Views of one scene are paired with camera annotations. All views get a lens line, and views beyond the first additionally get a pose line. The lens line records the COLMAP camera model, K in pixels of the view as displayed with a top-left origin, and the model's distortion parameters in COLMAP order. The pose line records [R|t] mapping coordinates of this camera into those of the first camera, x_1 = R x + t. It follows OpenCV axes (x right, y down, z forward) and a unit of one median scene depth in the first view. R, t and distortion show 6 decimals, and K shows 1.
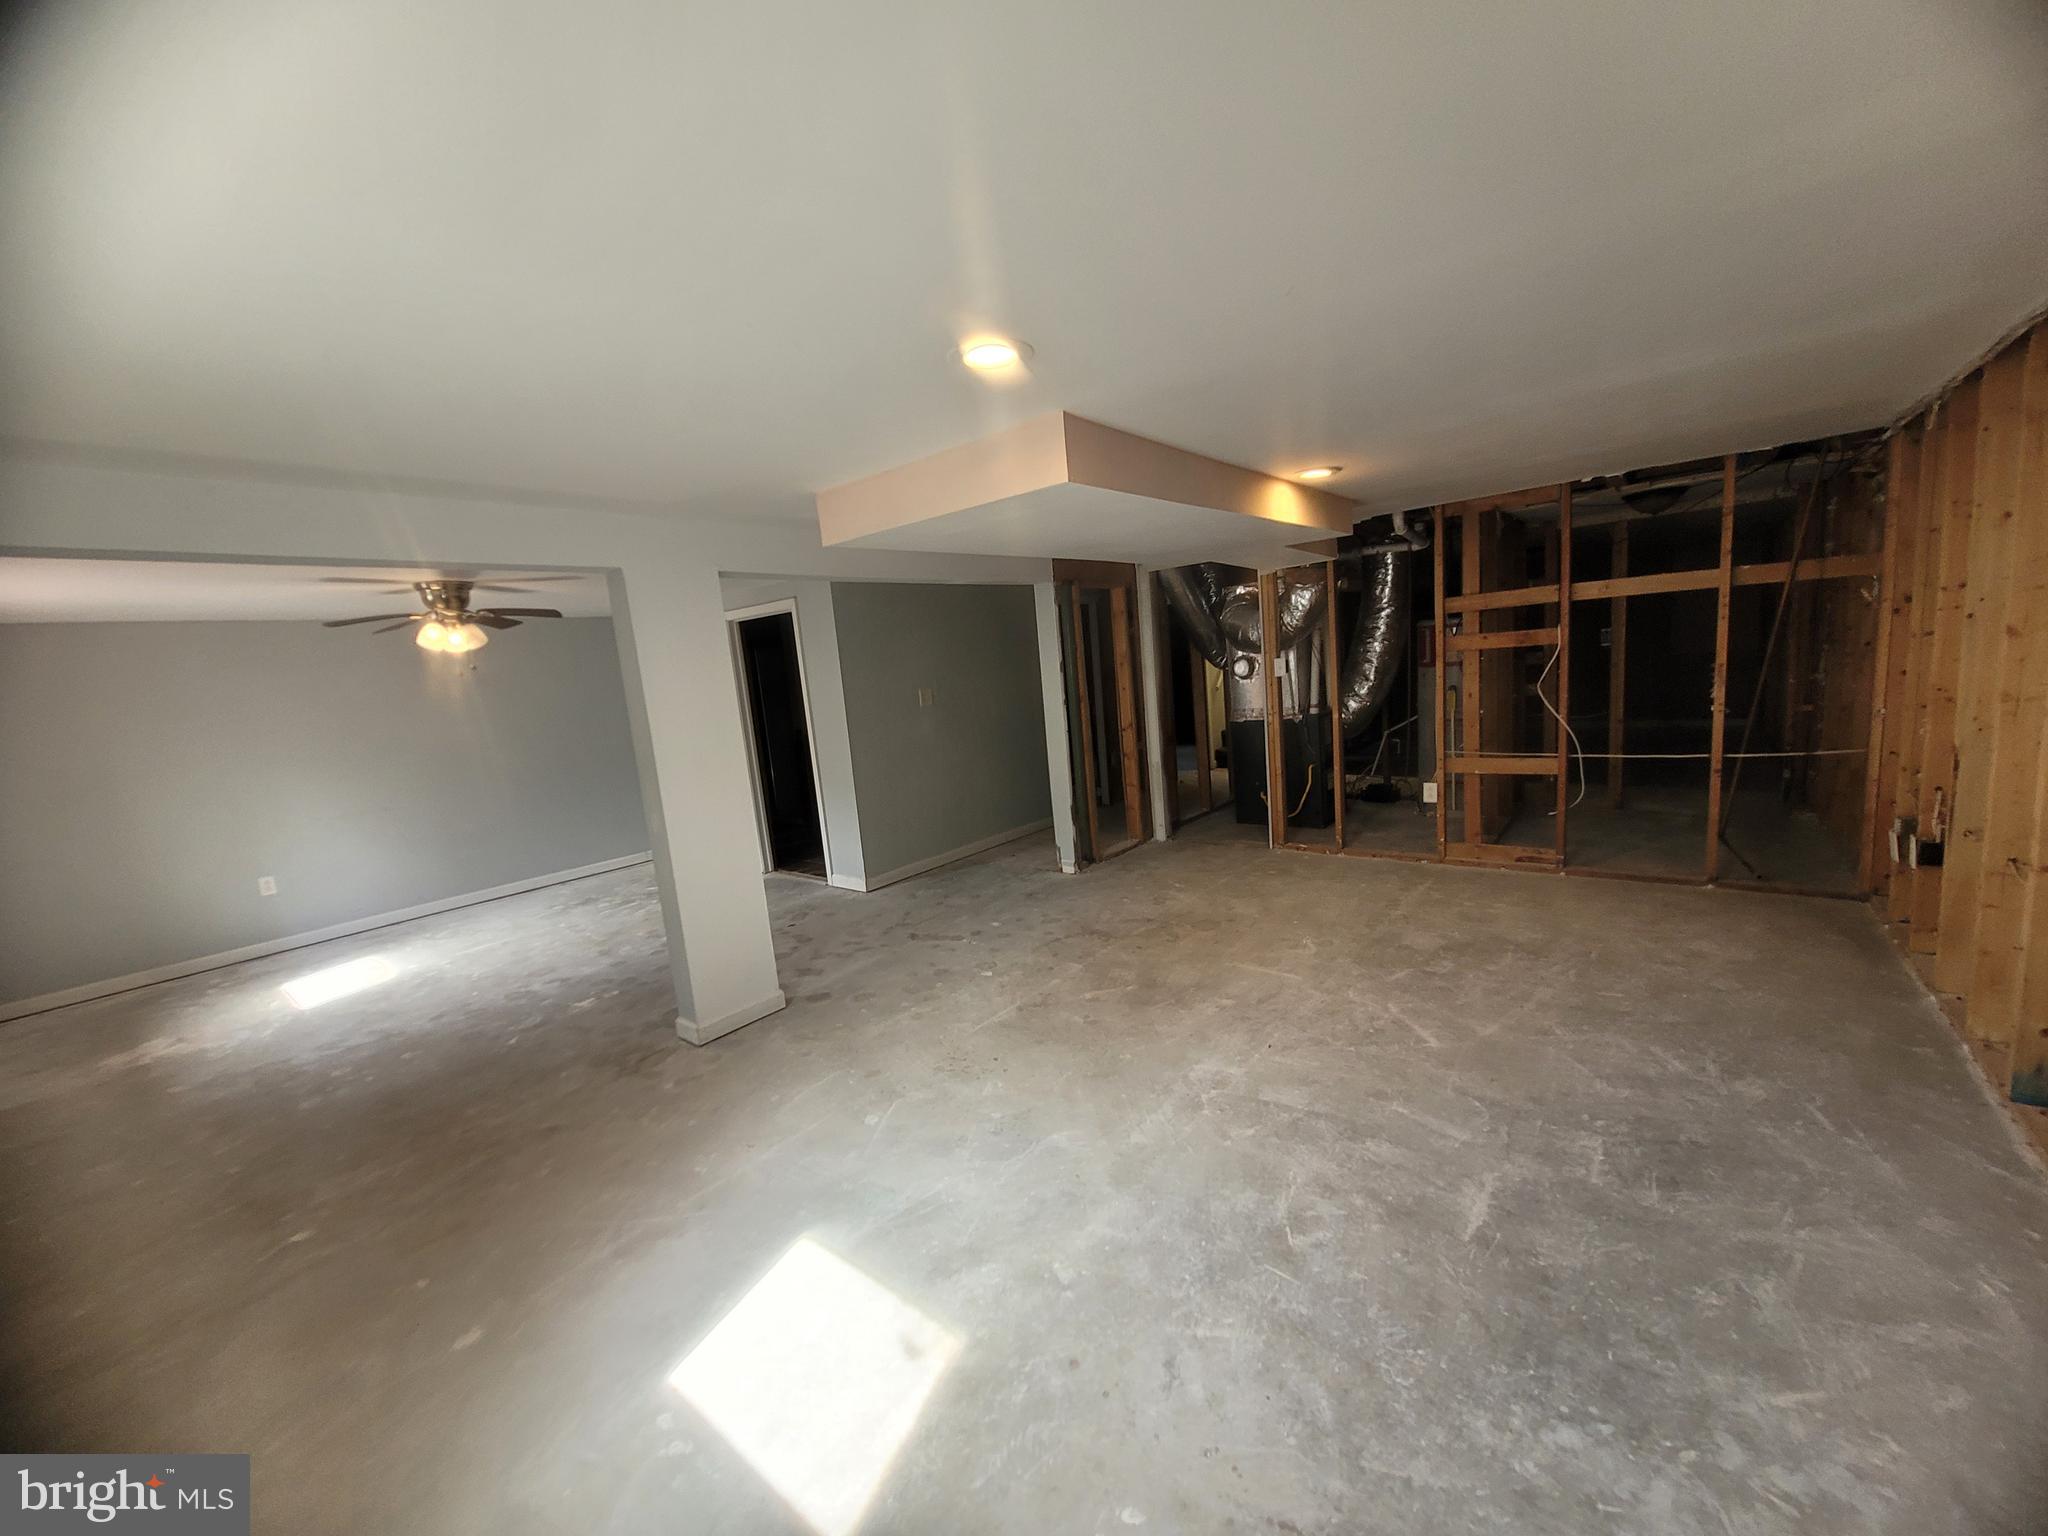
lens RADIAL K [[791.4, 0, 1034.2], [0, 791.4, 775.2], [0, 0, 1]] dist [0.007279, -0.002256]
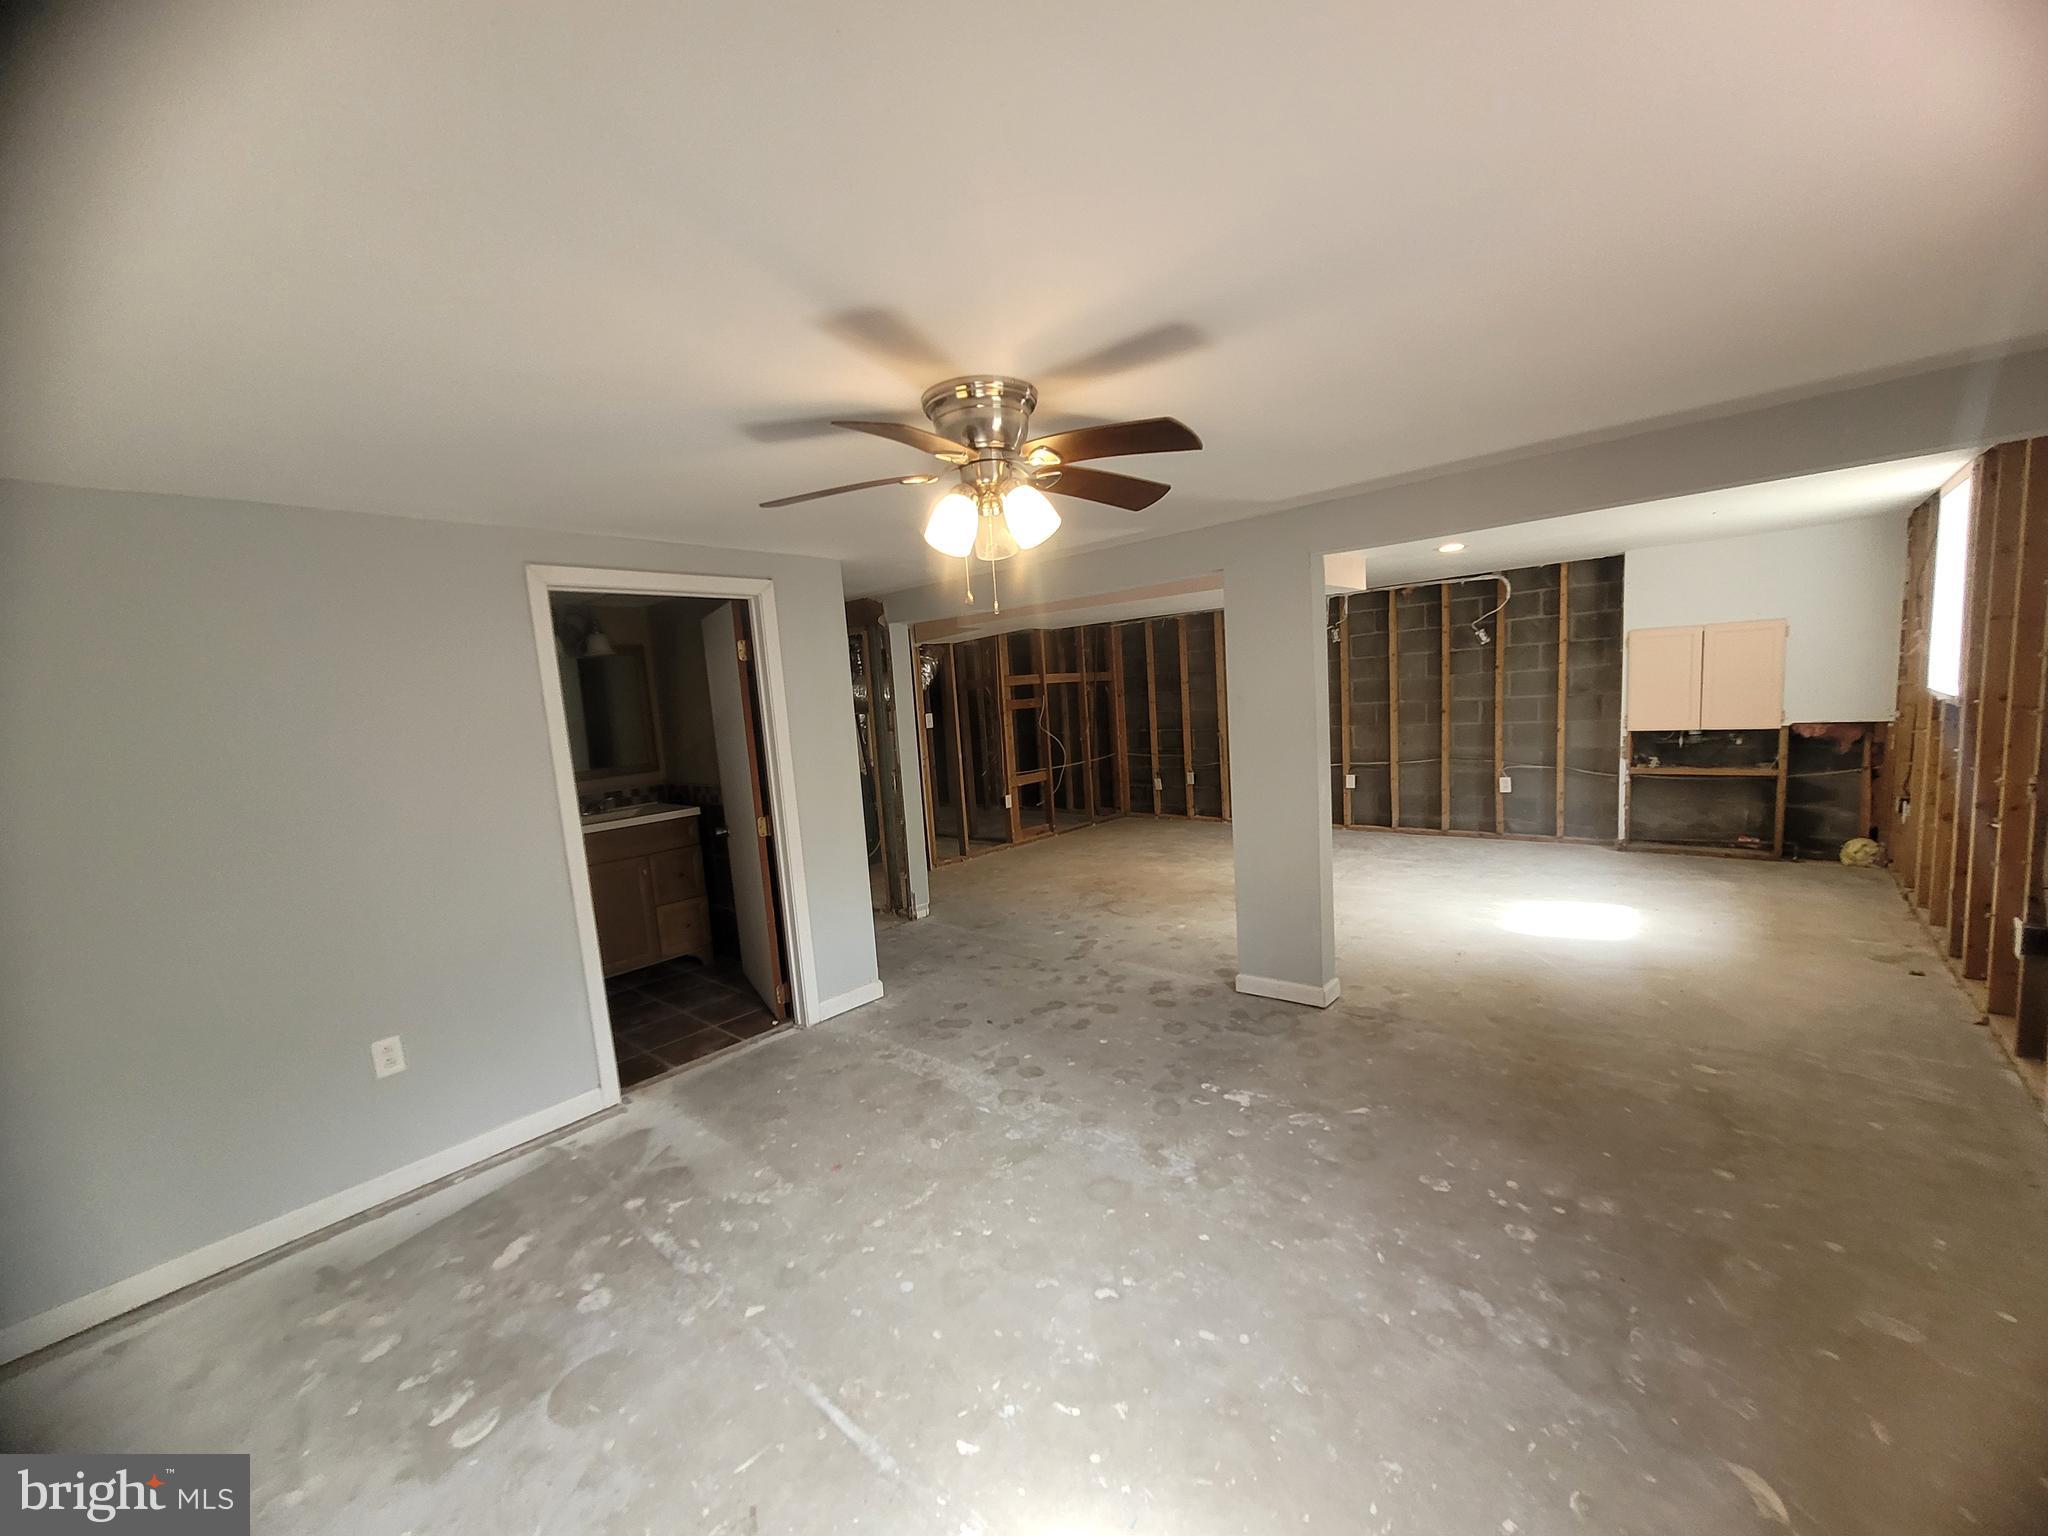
lens RADIAL K [[791.4, 0, 1034.5], [0, 791.4, 778.6], [0, 0, 1]] dist [0.007279, -0.002256]
pose [[0.049599, -0.023920, 0.998483, -1.156130], [0.201160, 0.979466, 0.013472, -0.036251], [-0.978302, 0.200186, 0.053392, 0.981220]]
